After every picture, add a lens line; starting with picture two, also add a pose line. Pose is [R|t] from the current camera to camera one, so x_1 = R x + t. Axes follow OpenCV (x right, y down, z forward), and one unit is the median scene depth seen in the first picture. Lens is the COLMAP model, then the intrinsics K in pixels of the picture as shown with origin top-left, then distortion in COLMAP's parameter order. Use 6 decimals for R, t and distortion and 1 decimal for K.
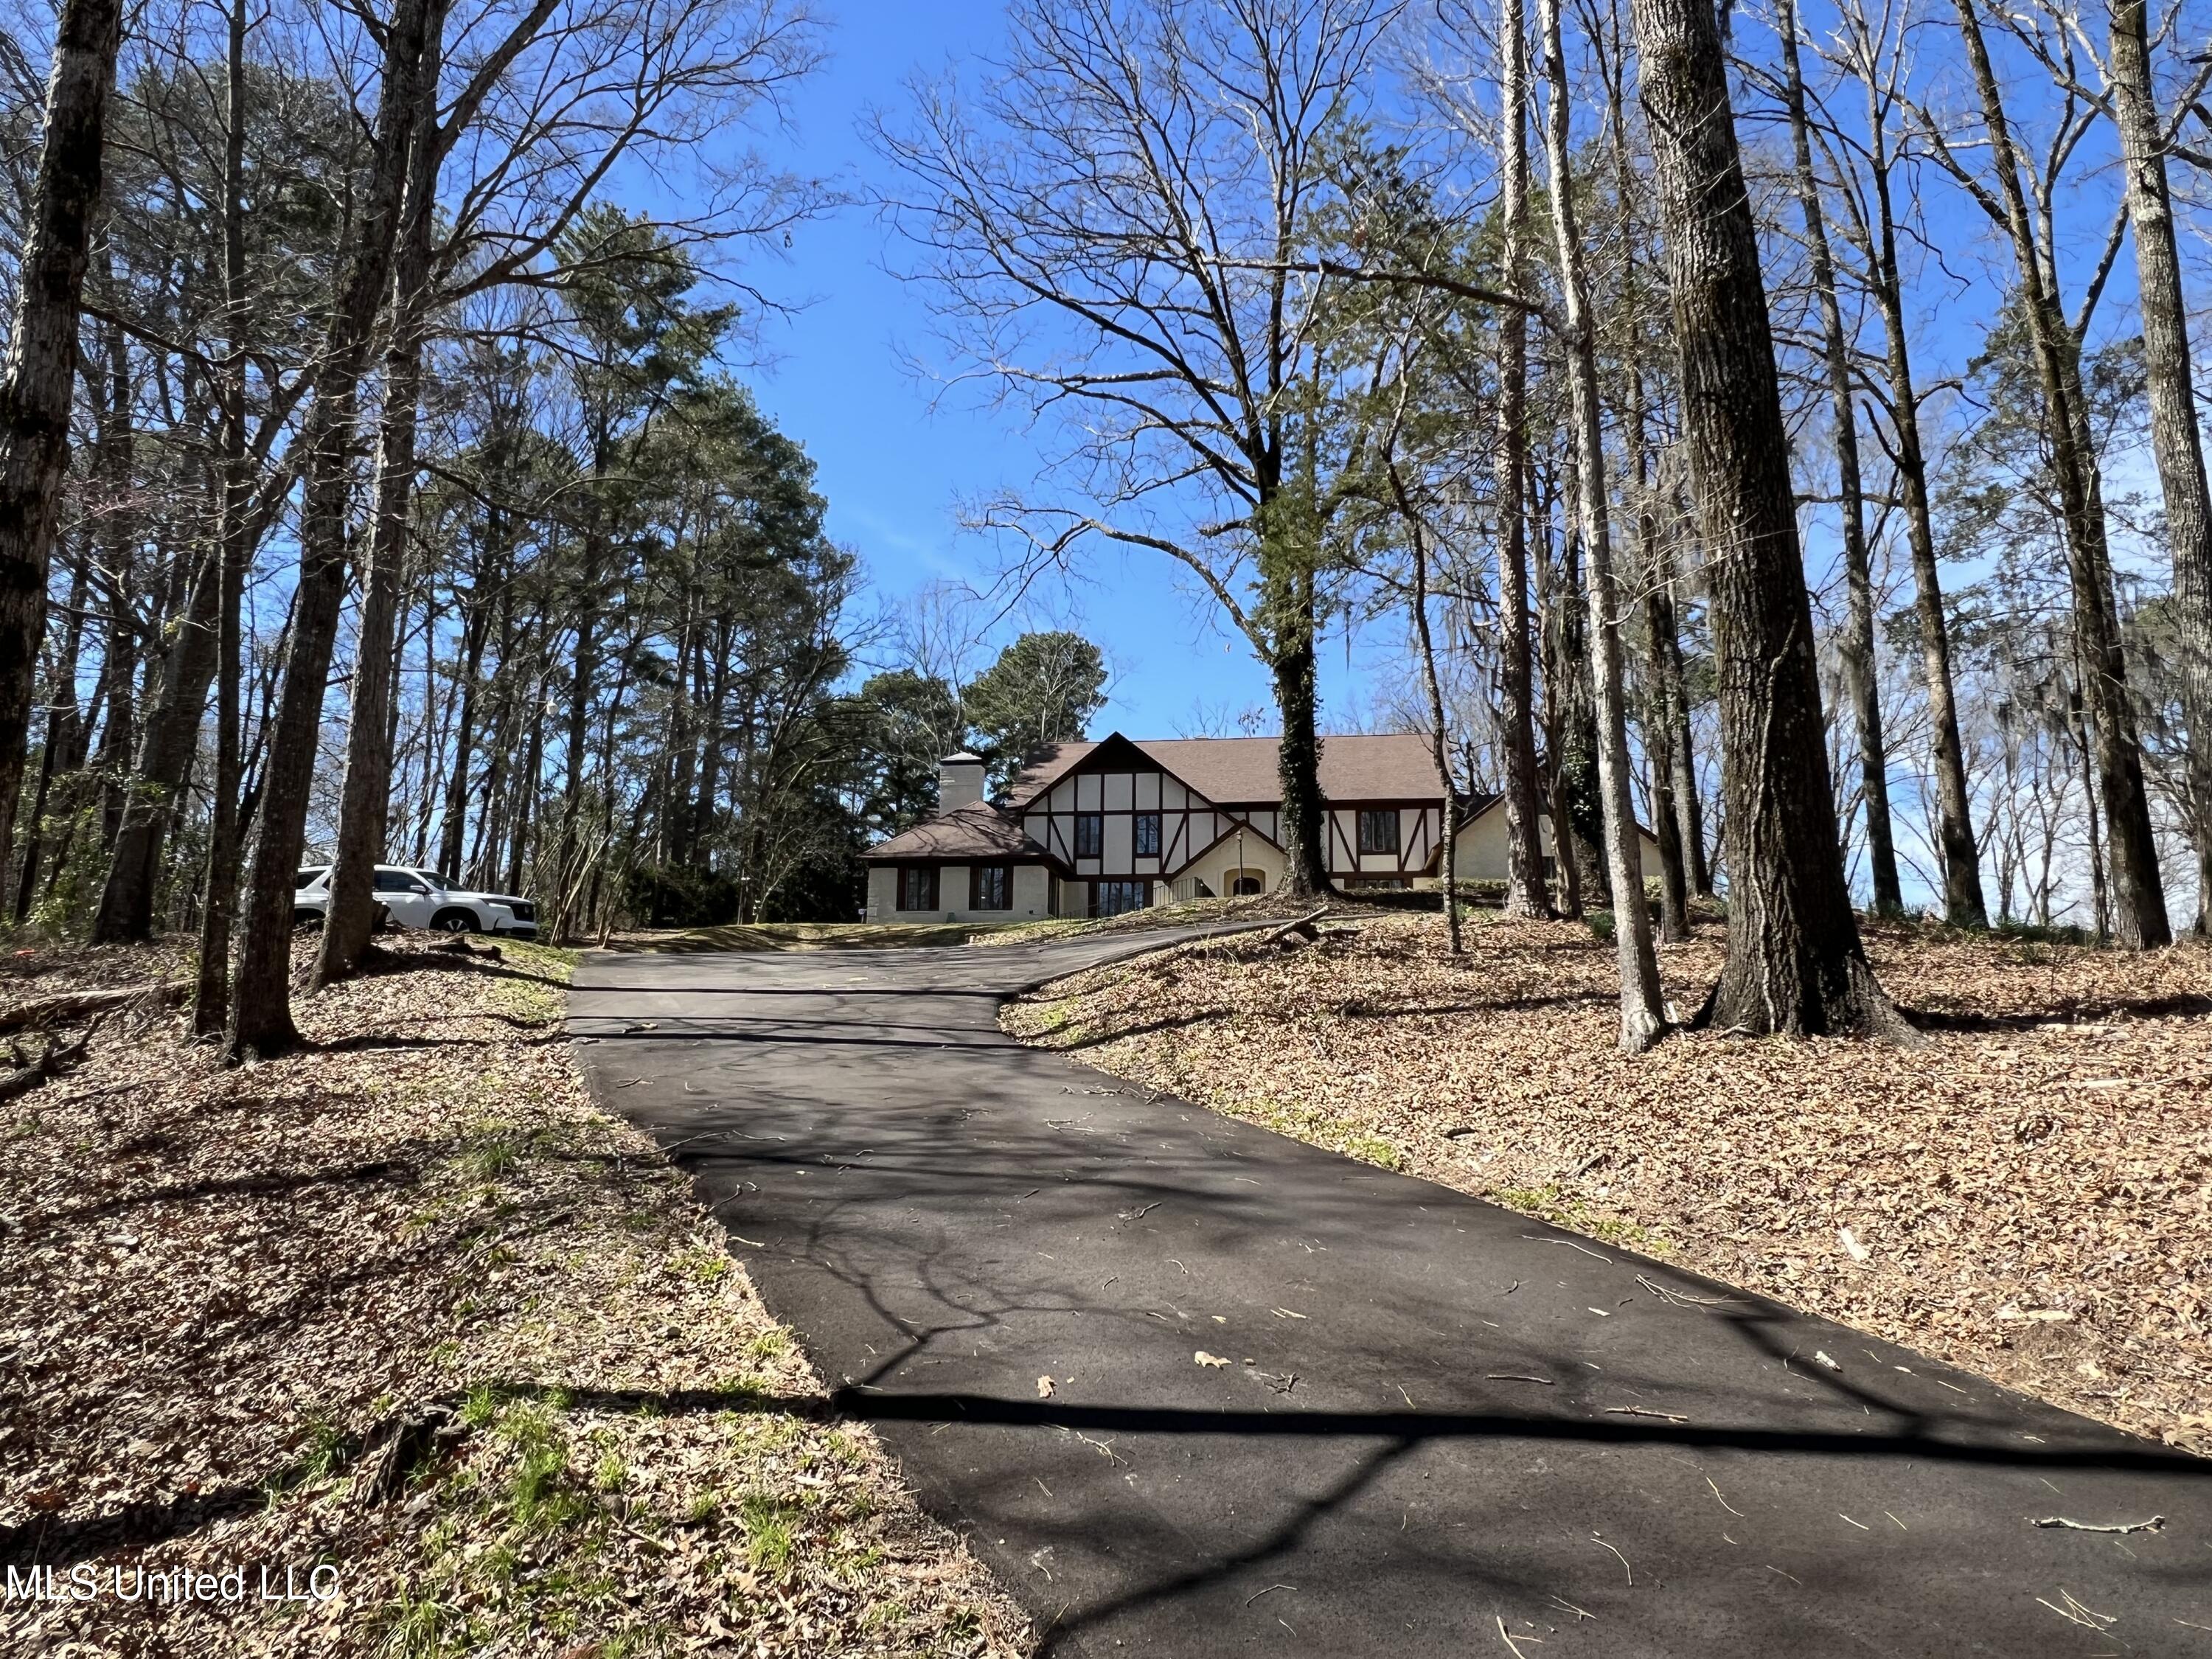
lens RADIAL K [[1424.2, 0, 1106.0], [0, 1424.2, 829.5], [0, 0, 1]] dist [0.002556, 0.000244]
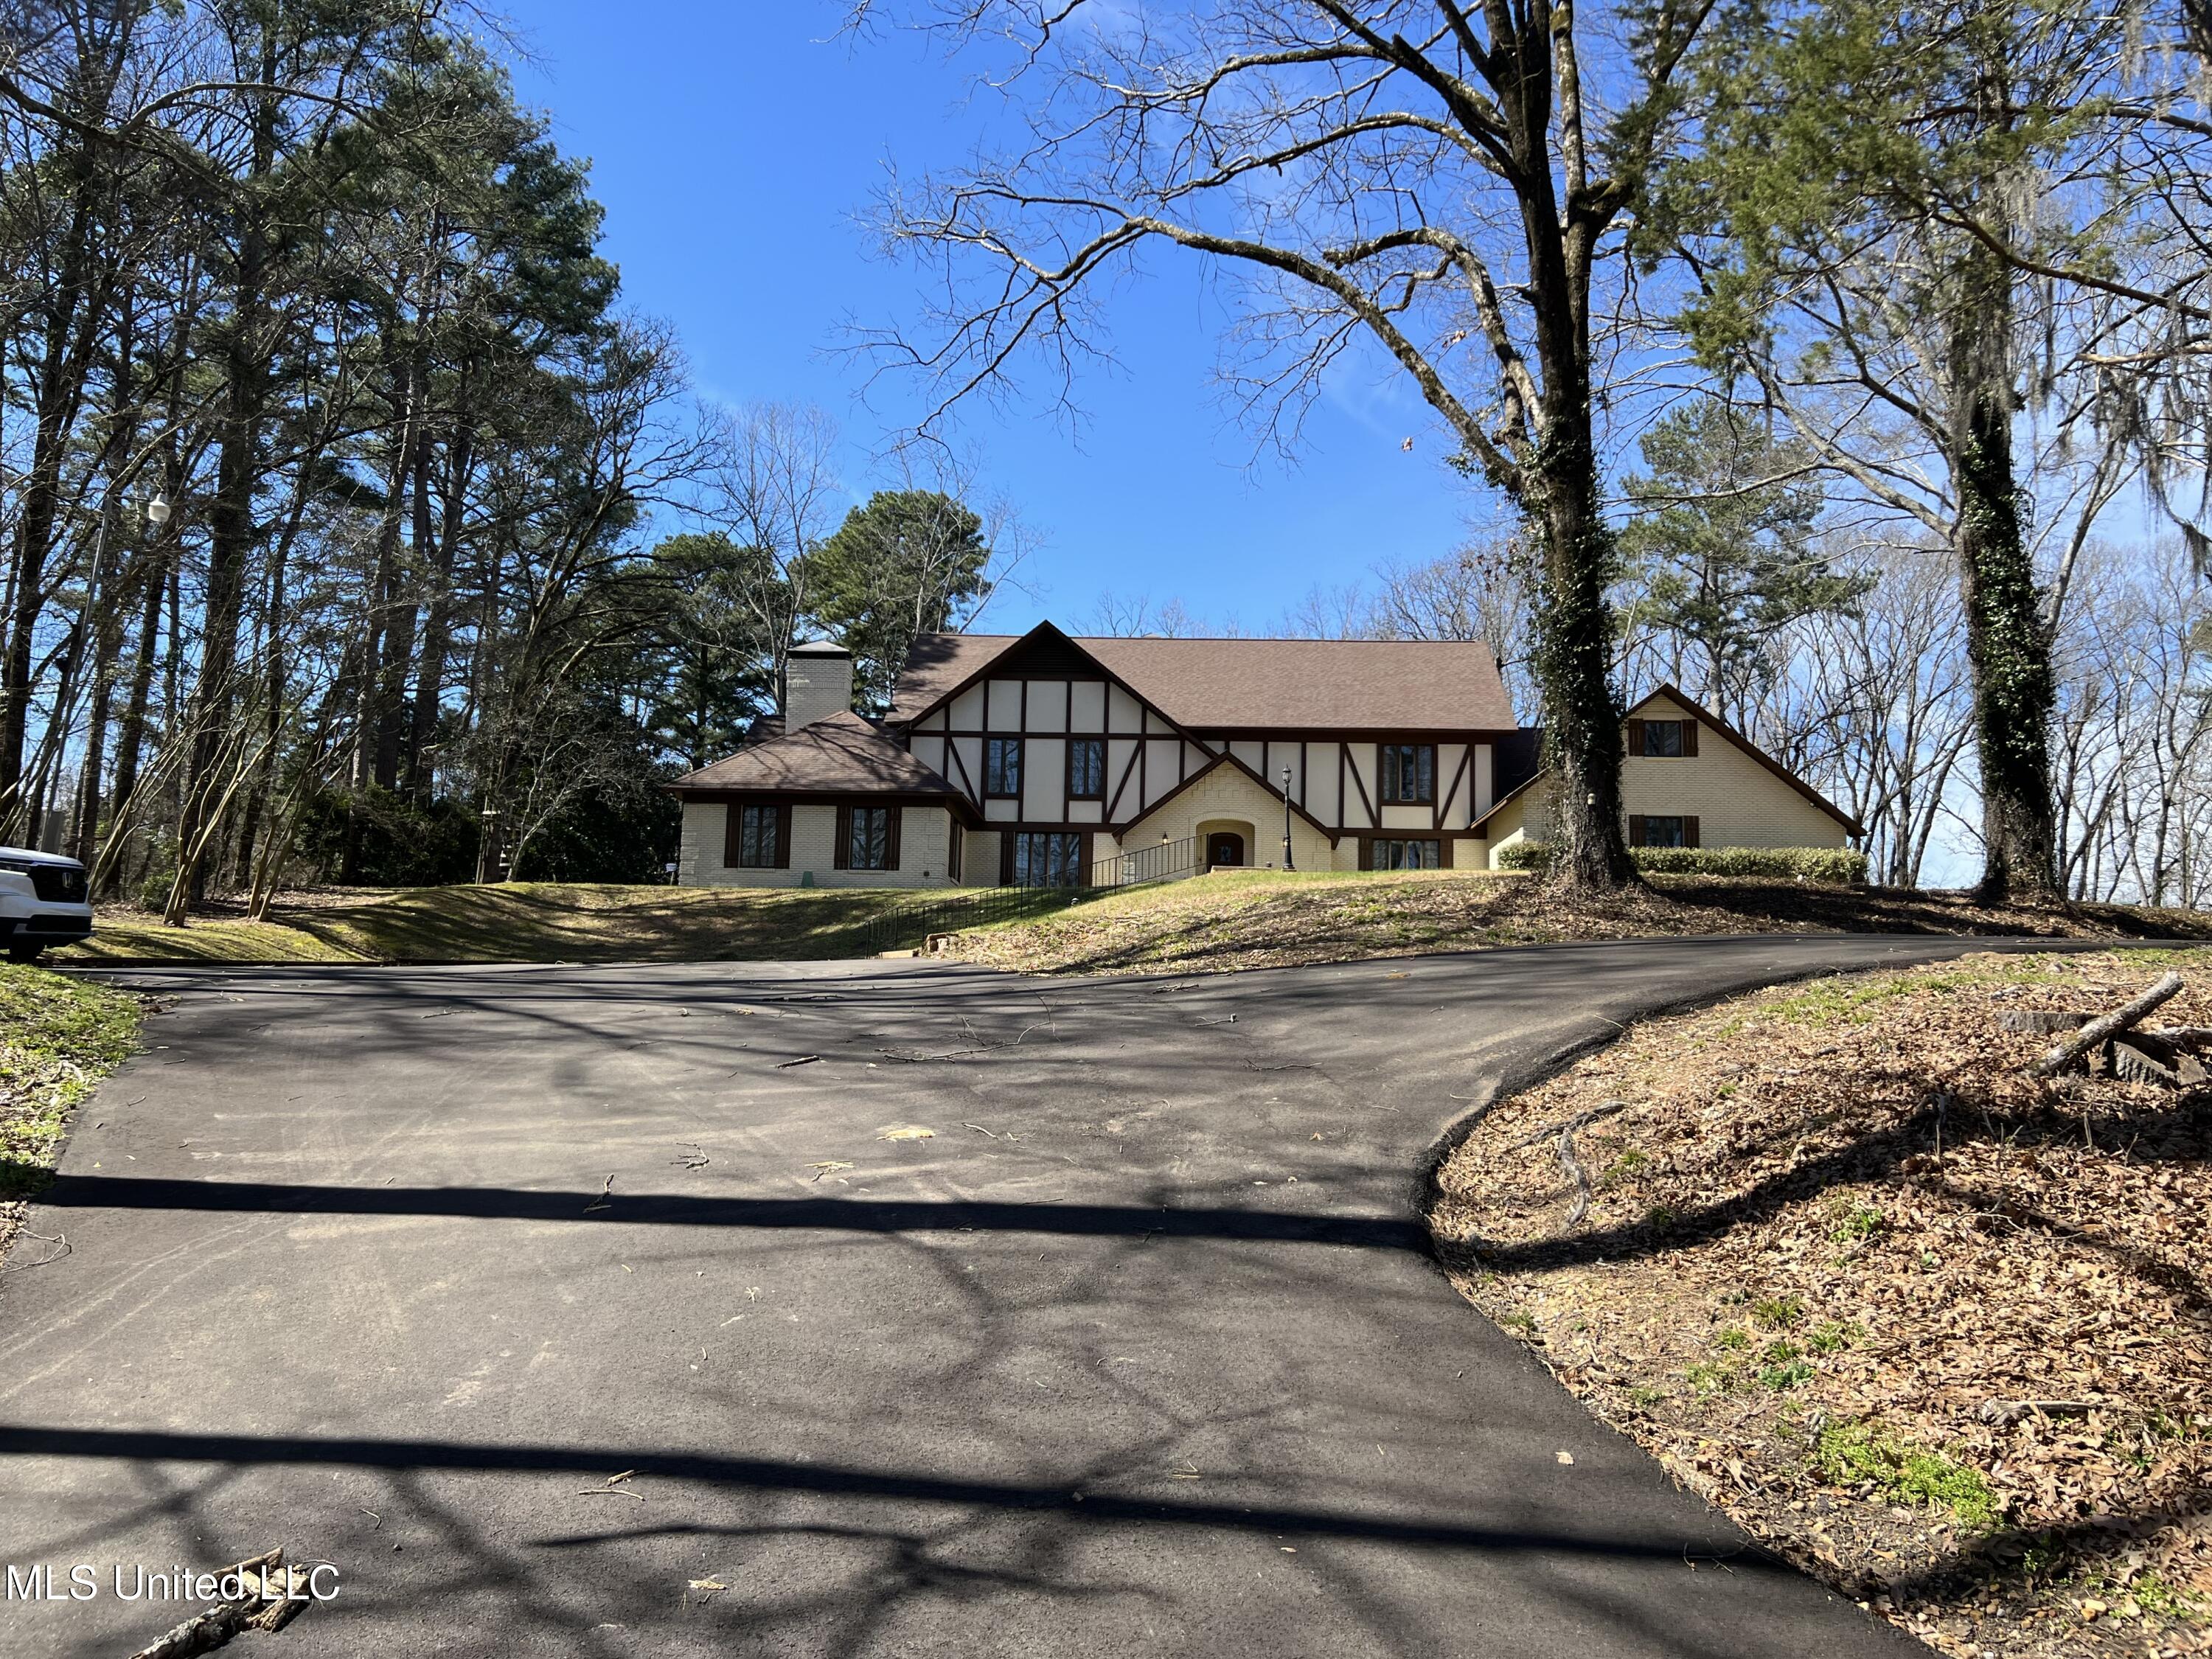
lens RADIAL K [[1529.3, 0, 1106.0], [0, 1529.3, 829.5], [0, 0, 1]] dist [0.008961, -0.000878]
pose [[0.988670, 0.026100, 0.147822, -0.072955], [-0.032736, 0.998554, 0.042641, 0.001418], [-0.146495, -0.046997, 0.988094, 0.241987]]
